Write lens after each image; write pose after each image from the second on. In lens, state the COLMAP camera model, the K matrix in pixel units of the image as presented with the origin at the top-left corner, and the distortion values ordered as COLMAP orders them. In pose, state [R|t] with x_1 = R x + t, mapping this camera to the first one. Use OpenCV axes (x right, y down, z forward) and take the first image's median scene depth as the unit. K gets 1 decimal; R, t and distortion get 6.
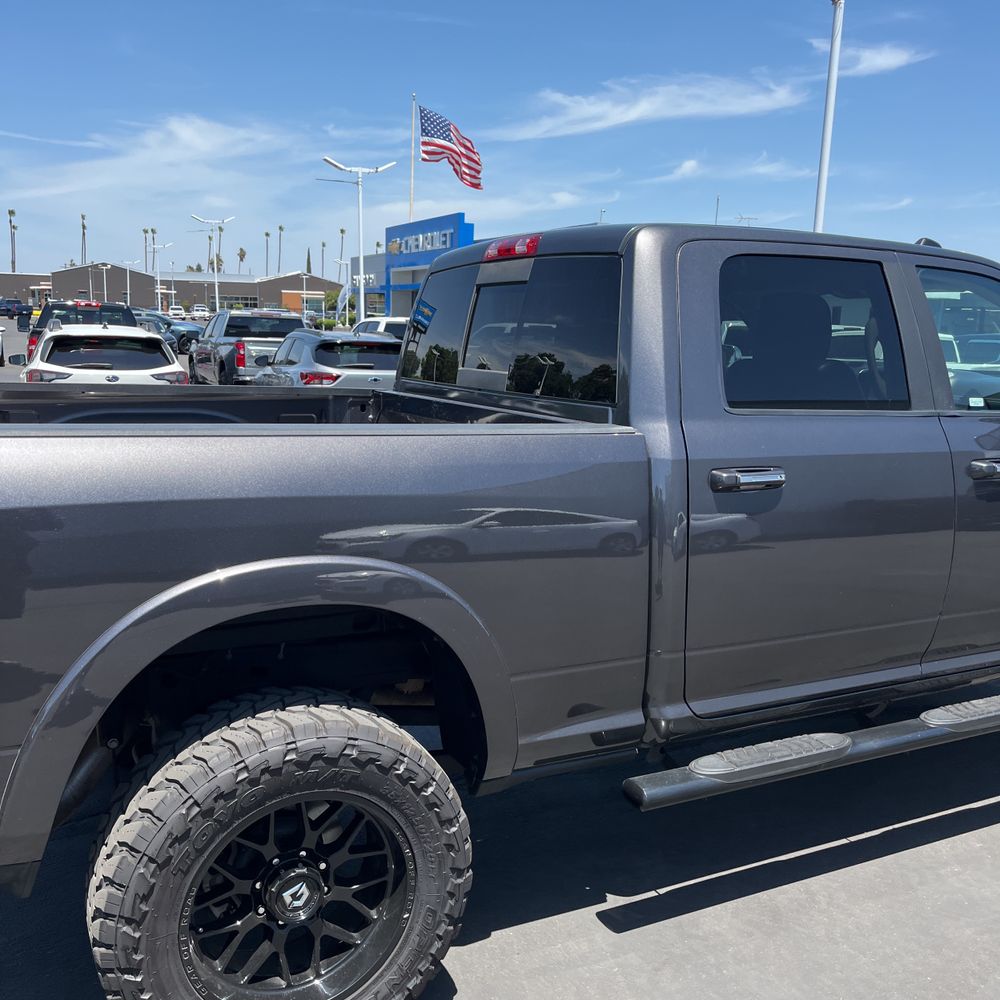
lens RADIAL K [[1045.4, 0, 501.4], [0, 1045.4, 487.0], [0, 0, 1]] dist [0.022696, -0.017794]
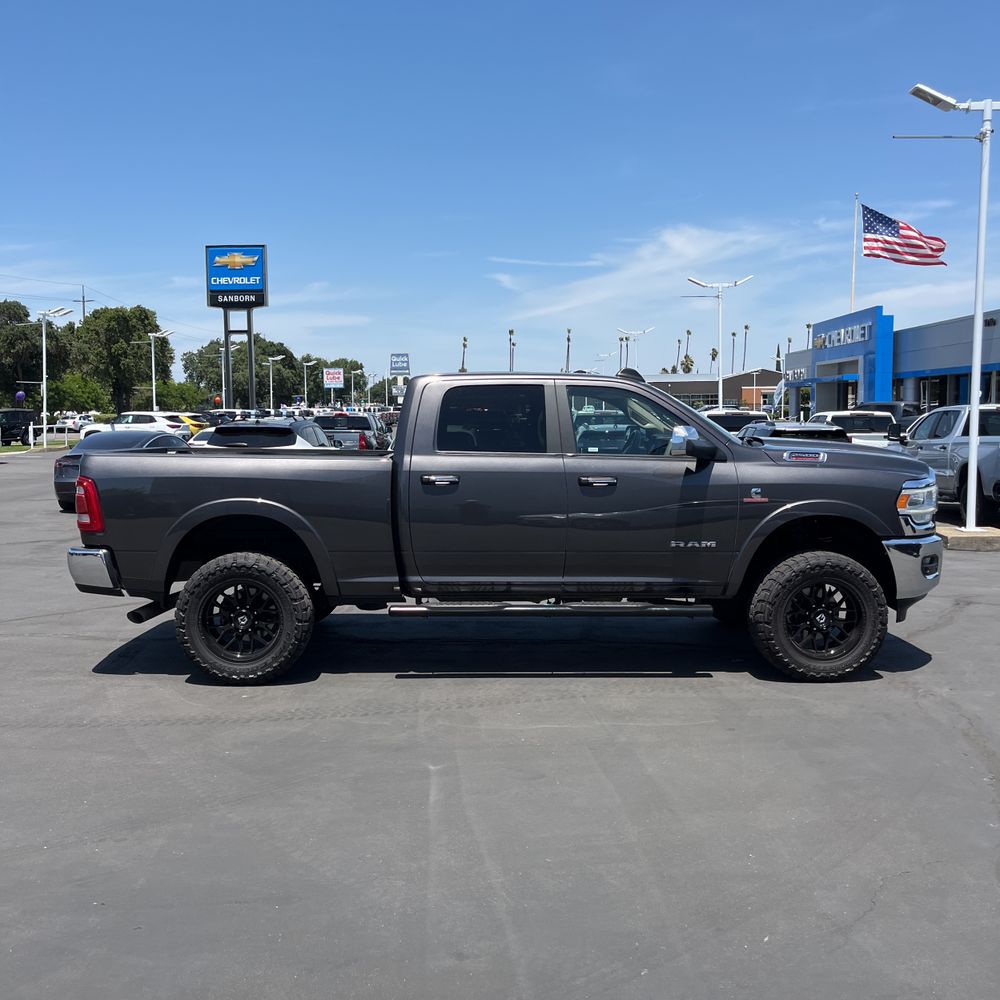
lens RADIAL K [[1045.4, 0, 501.4], [0, 1045.4, 487.0], [0, 0, 1]] dist [0.022696, -0.017794]
pose [[0.899556, -0.003191, -0.436793, 0.325240], [-0.036171, 0.995995, -0.081769, 0.045570], [0.435305, 0.089355, 0.895838, -0.248699]]
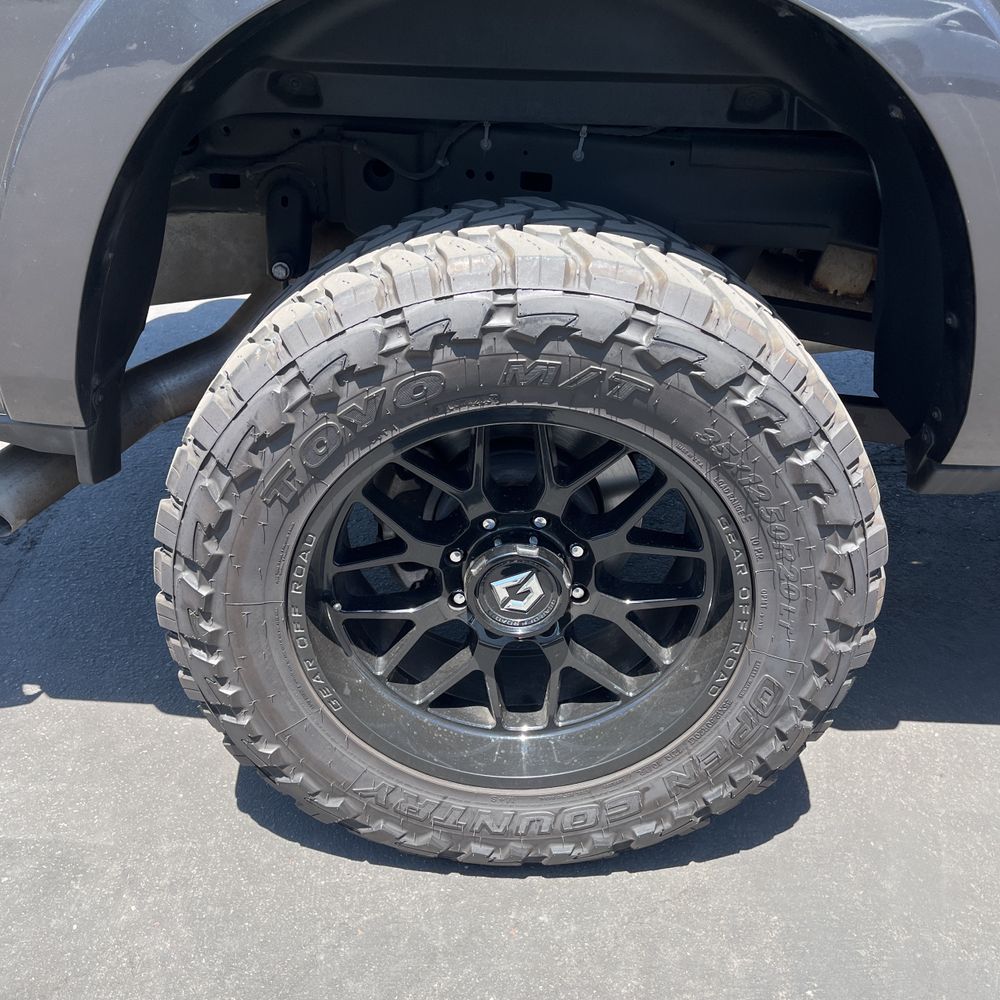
lens RADIAL K [[1016.0, 0, 488.9], [0, 1016.0, 497.6], [0, 0, 1]] dist [0.041430, -0.018949]
pose [[0.883867, 0.220396, -0.412559, -0.005108], [-0.073622, 0.936588, 0.342613, 0.165212], [0.461908, -0.272451, 0.844045, 0.558486]]
